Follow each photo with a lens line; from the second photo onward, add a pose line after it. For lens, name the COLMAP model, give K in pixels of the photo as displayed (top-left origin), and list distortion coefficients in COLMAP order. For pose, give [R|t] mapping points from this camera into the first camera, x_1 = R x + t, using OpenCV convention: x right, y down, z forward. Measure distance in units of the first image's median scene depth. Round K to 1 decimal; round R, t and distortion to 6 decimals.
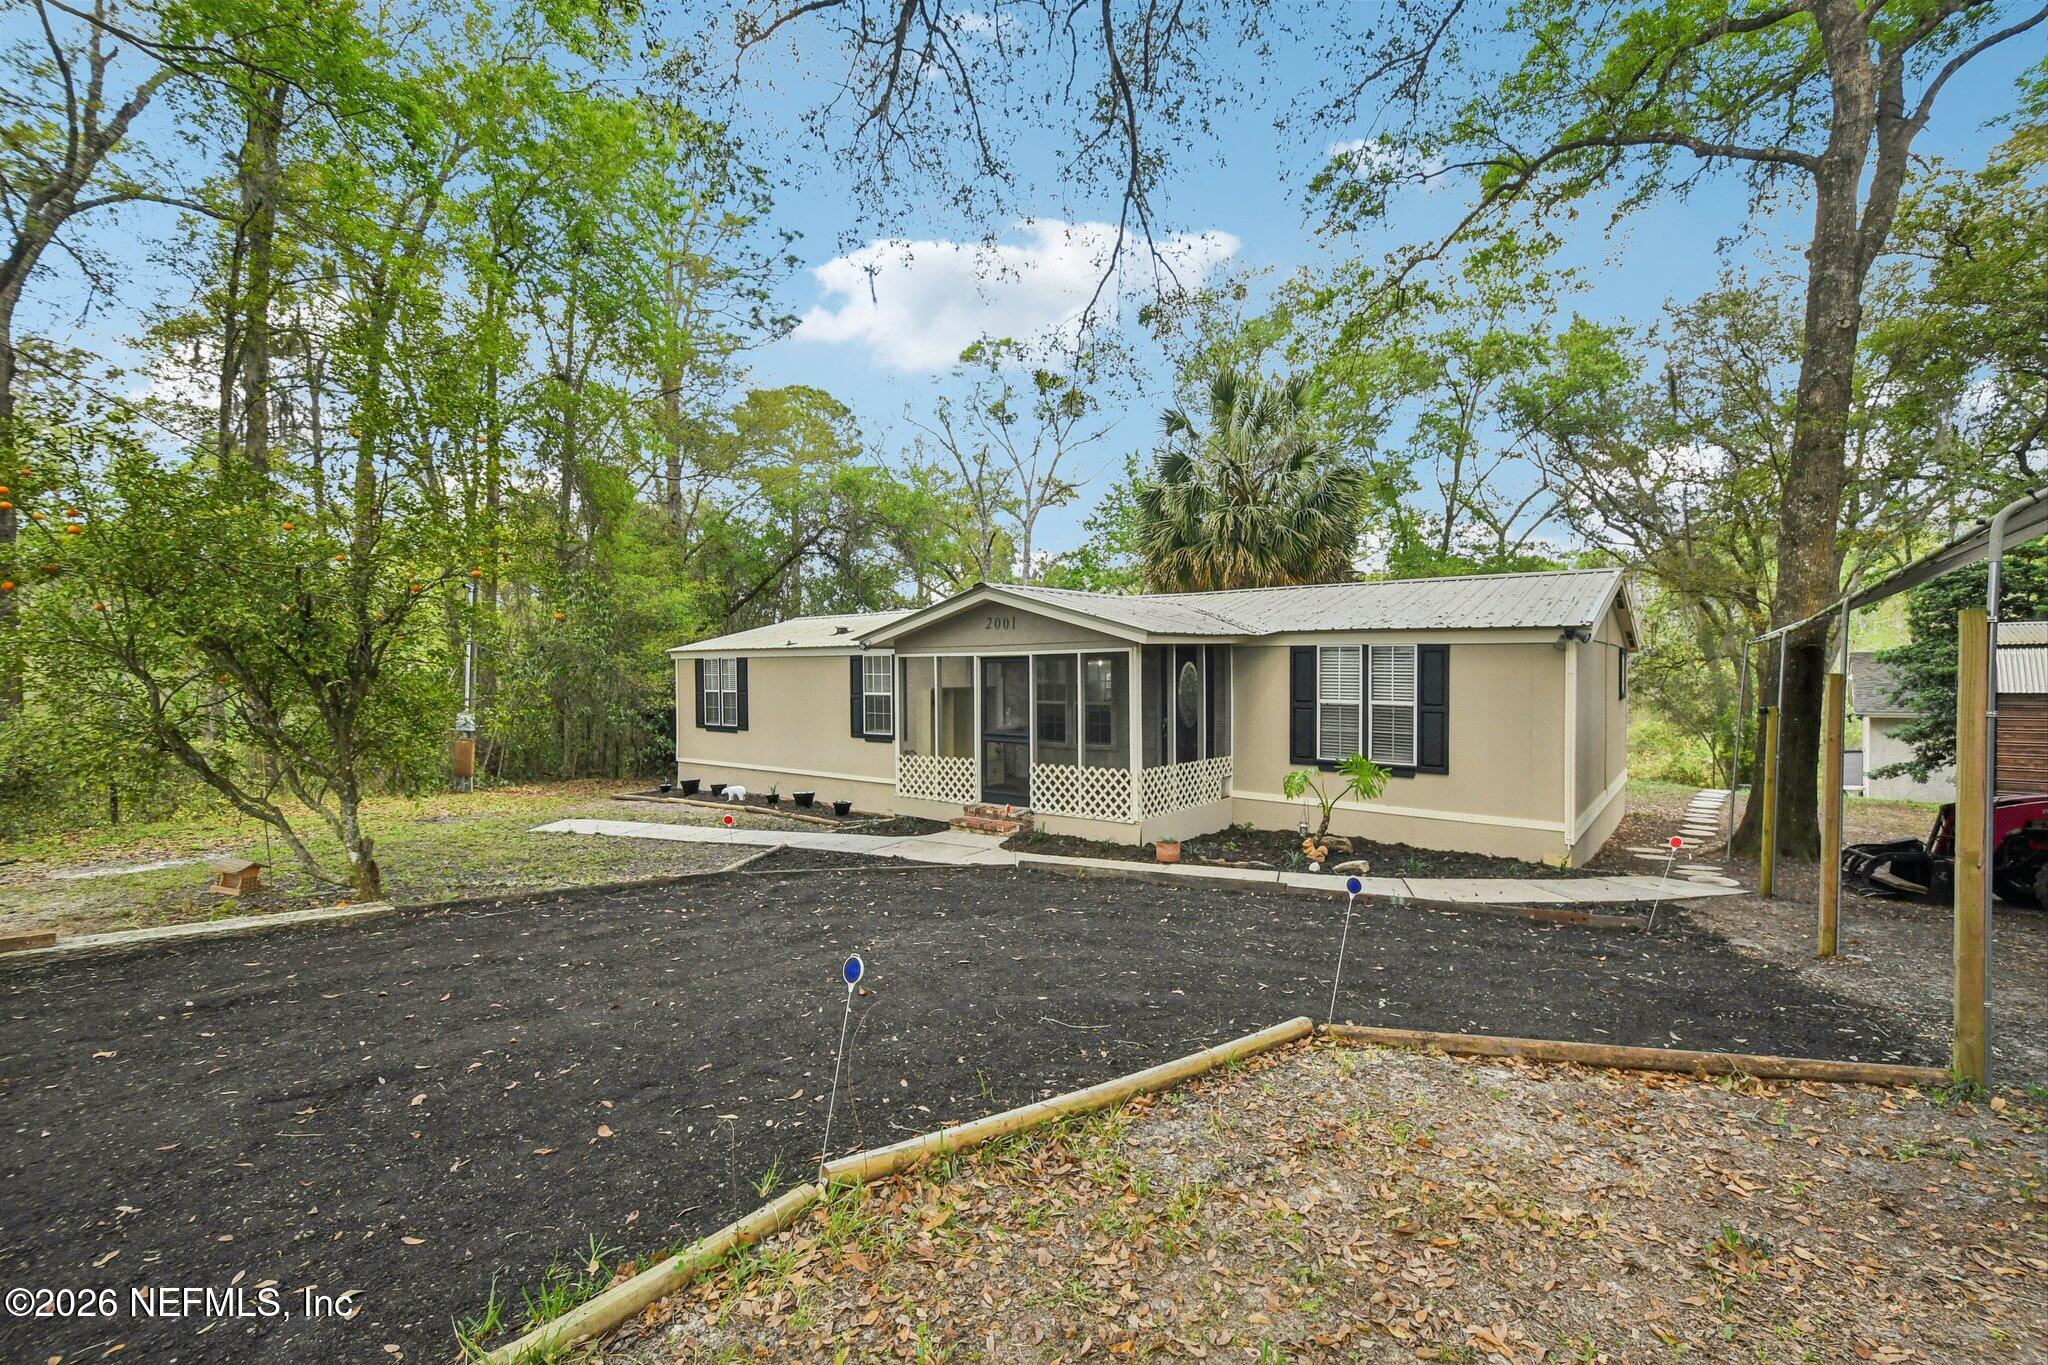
lens RADIAL K [[888.7, 0, 1057.5], [0, 888.7, 683.6], [0, 0, 1]] dist [0.001716, 0.000197]
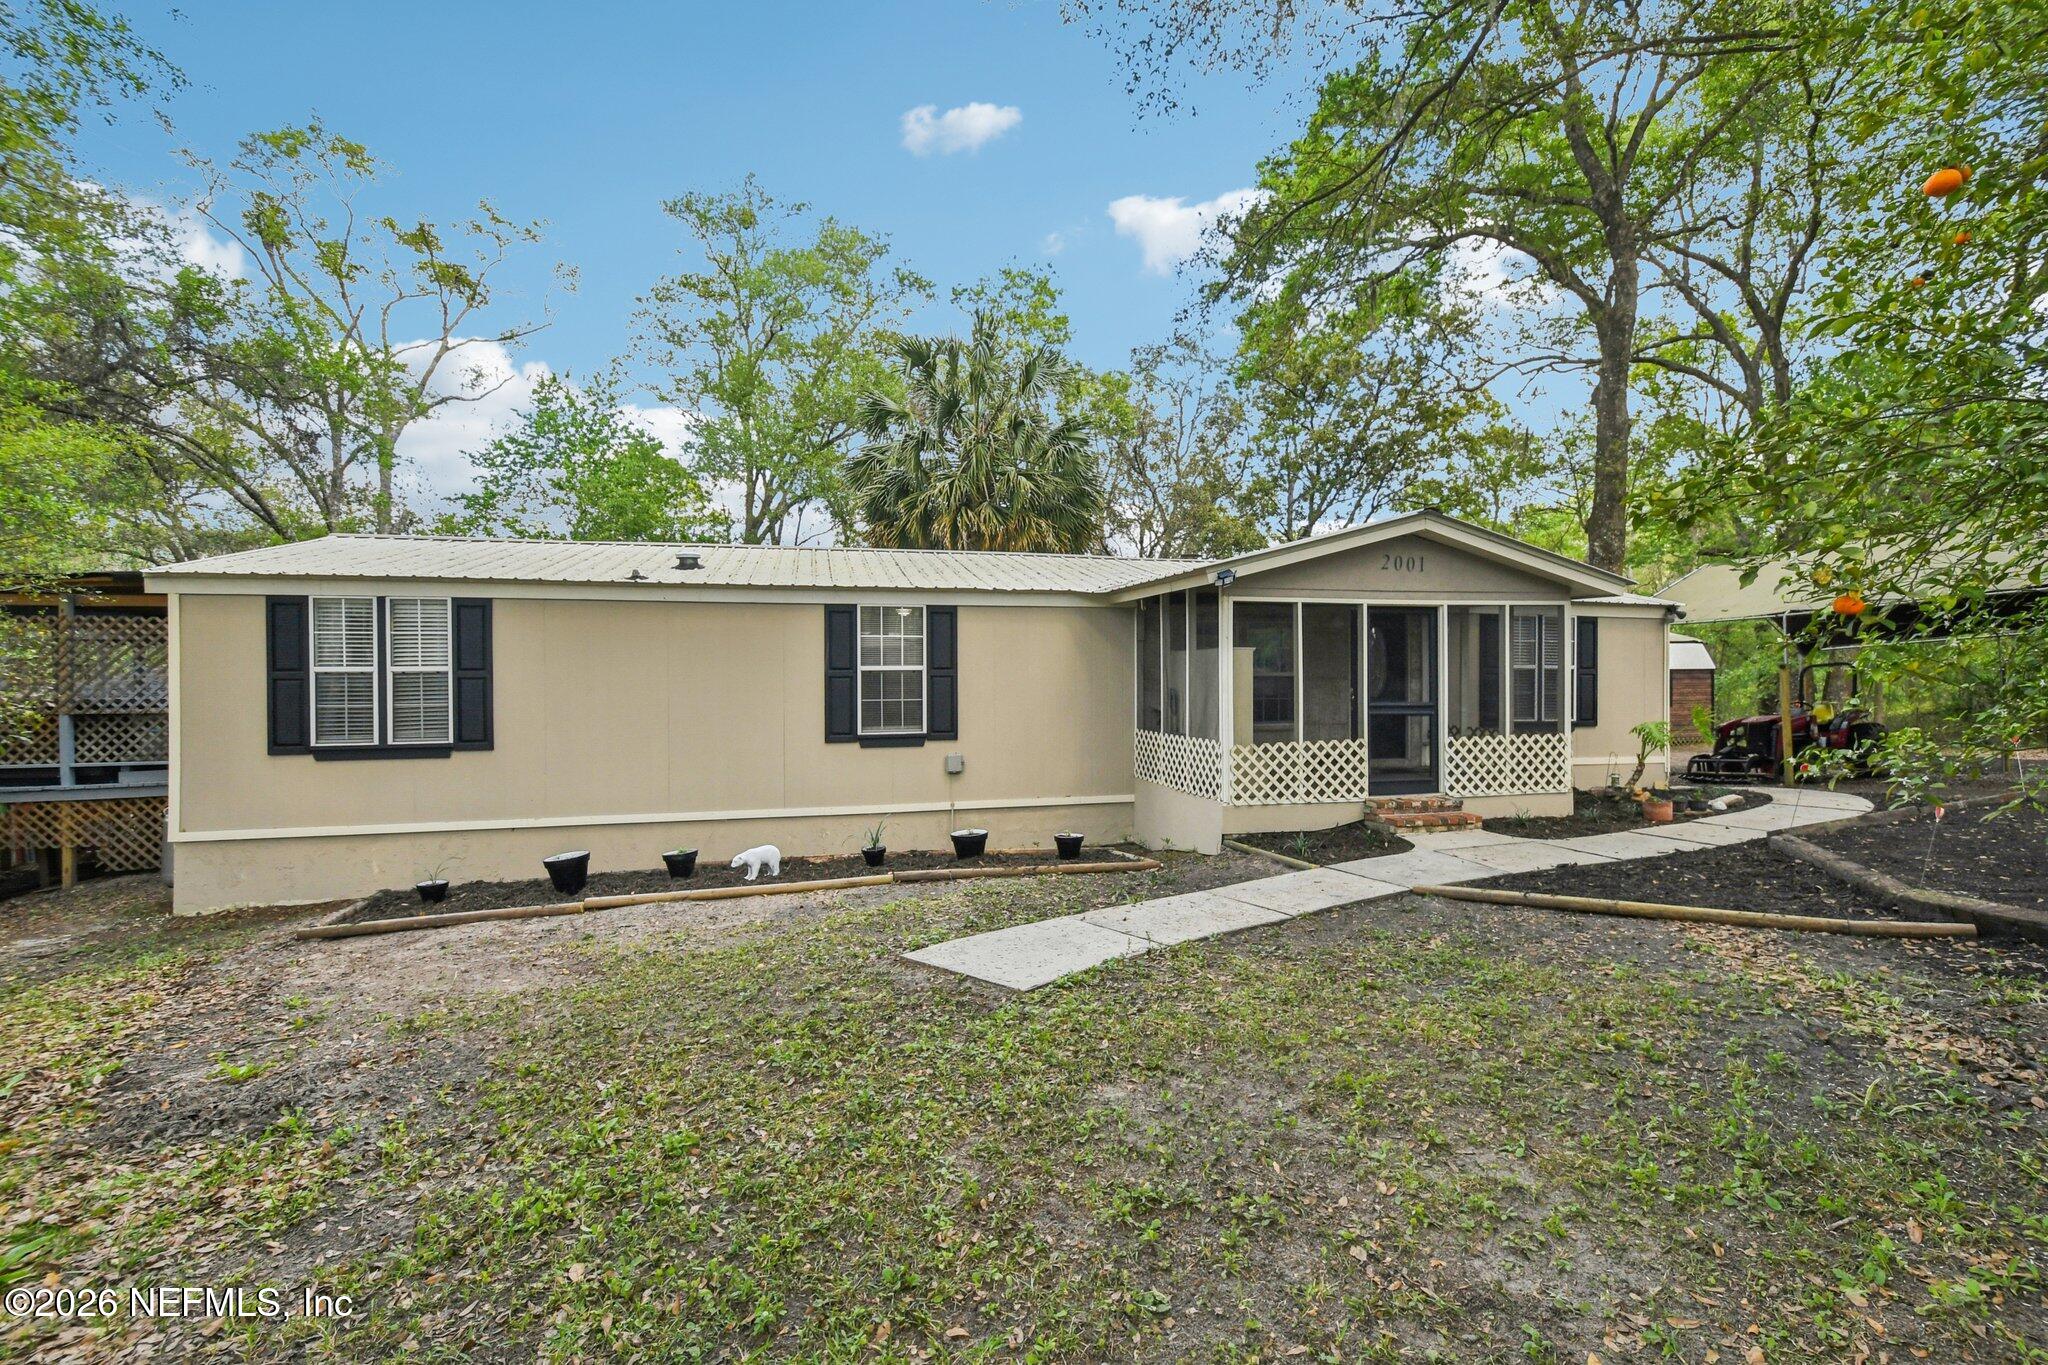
lens RADIAL K [[888.7, 0, 1057.5], [0, 888.7, 683.6], [0, 0, 1]] dist [0.001716, 0.000197]
pose [[0.629171, -0.005459, 0.777248, -0.883158], [0.014090, 0.999891, -0.004383, 0.038621], [-0.777139, 0.013709, 0.629179, 0.758258]]
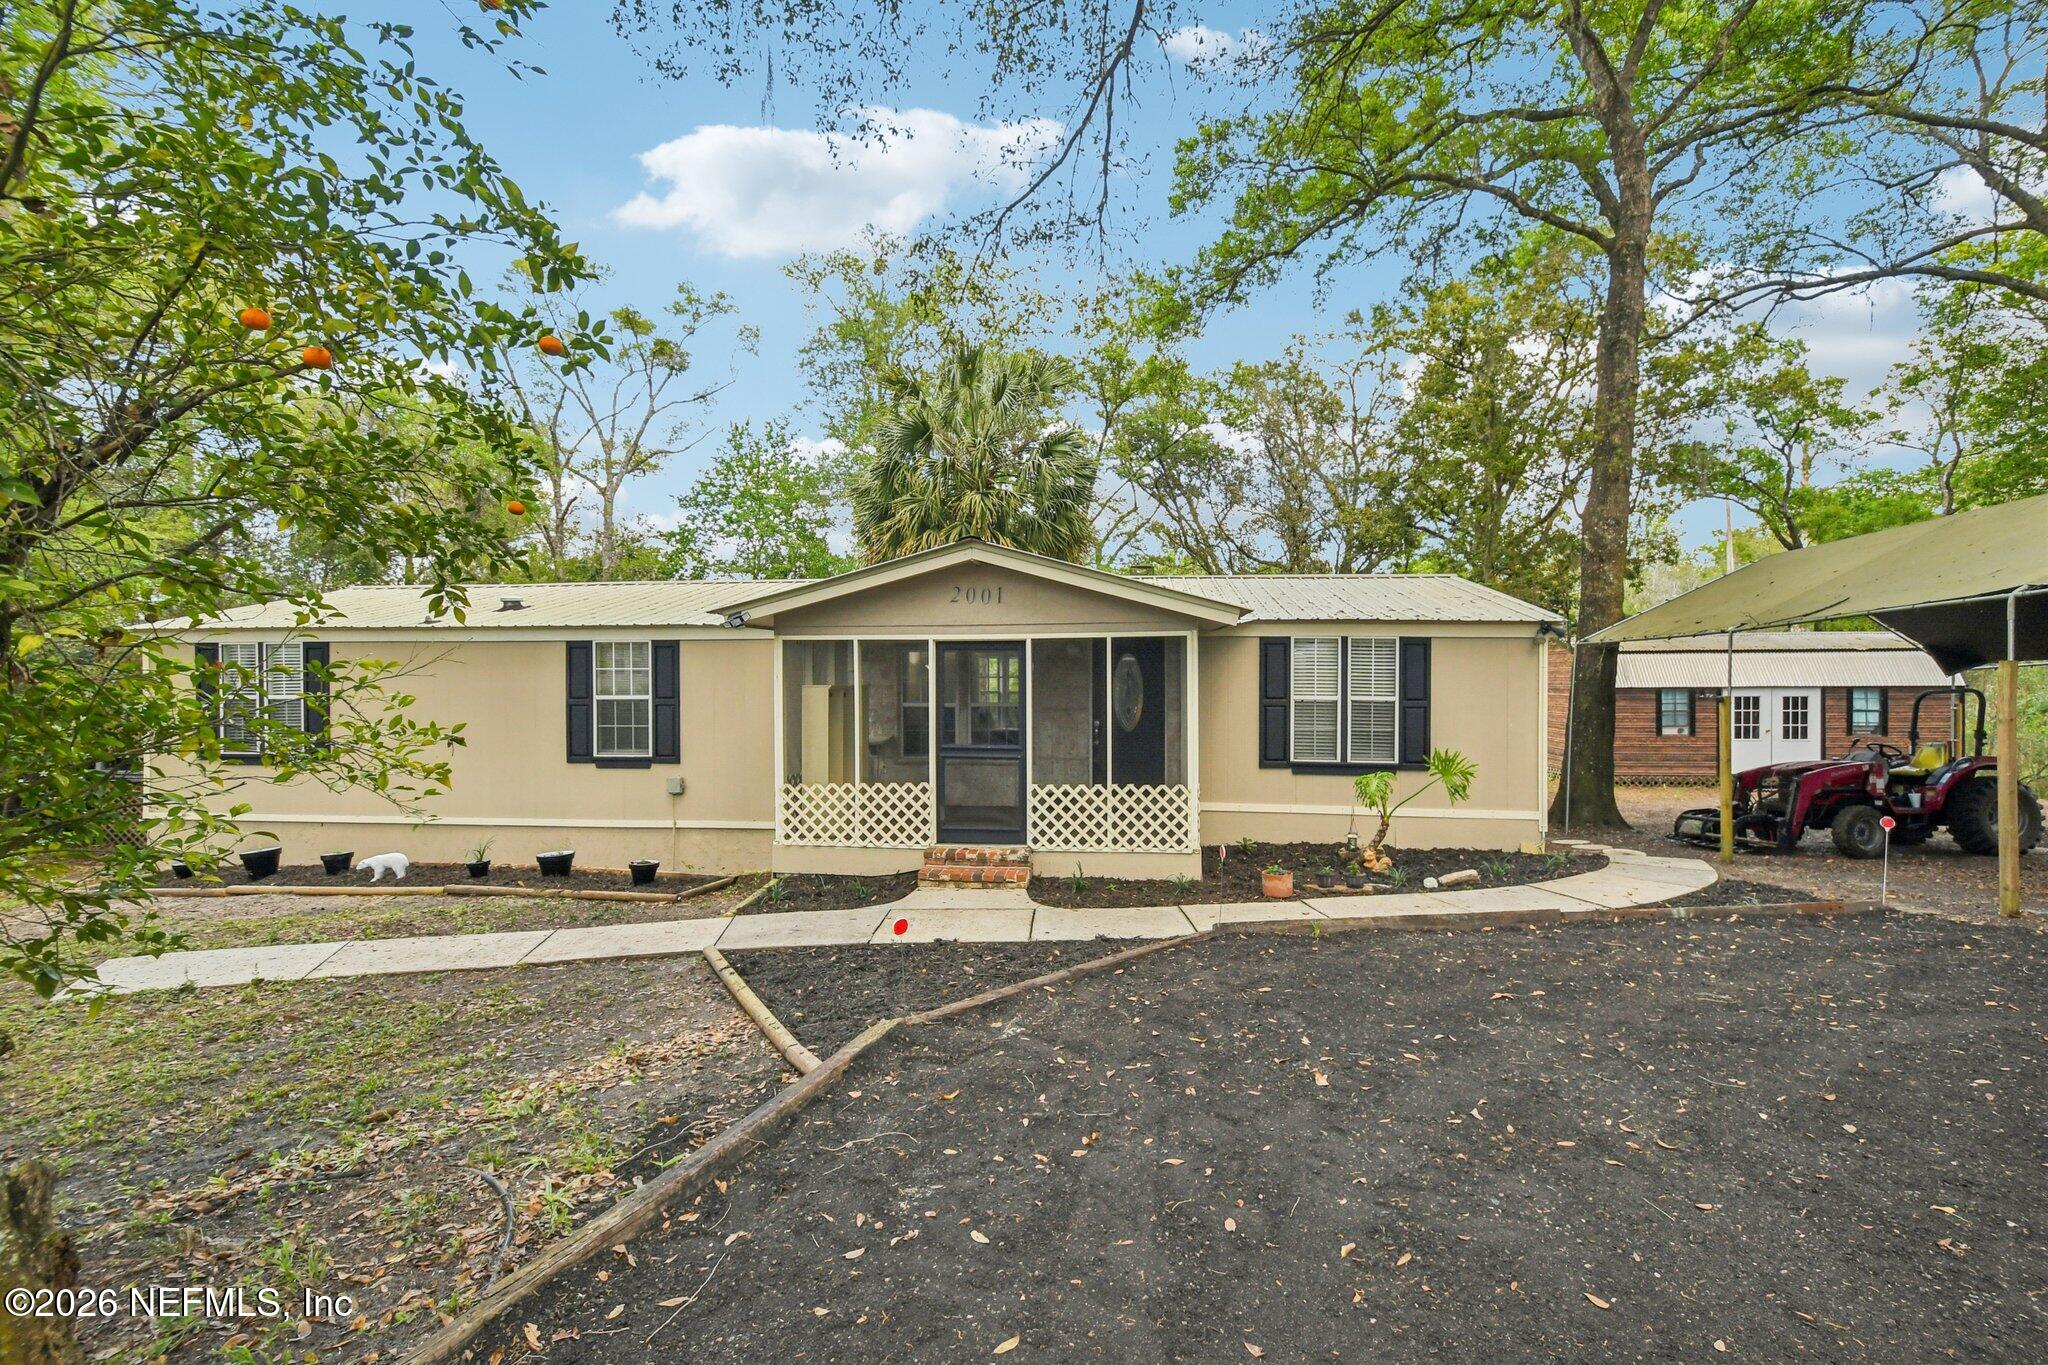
lens RADIAL K [[888.7, 0, 1057.5], [0, 888.7, 683.6], [0, 0, 1]] dist [0.001716, 0.000197]
pose [[0.855990, -0.001851, 0.516989, -0.390622], [0.005548, 0.999969, -0.005605, 0.009379], [-0.516963, 0.007666, 0.855974, 0.349519]]
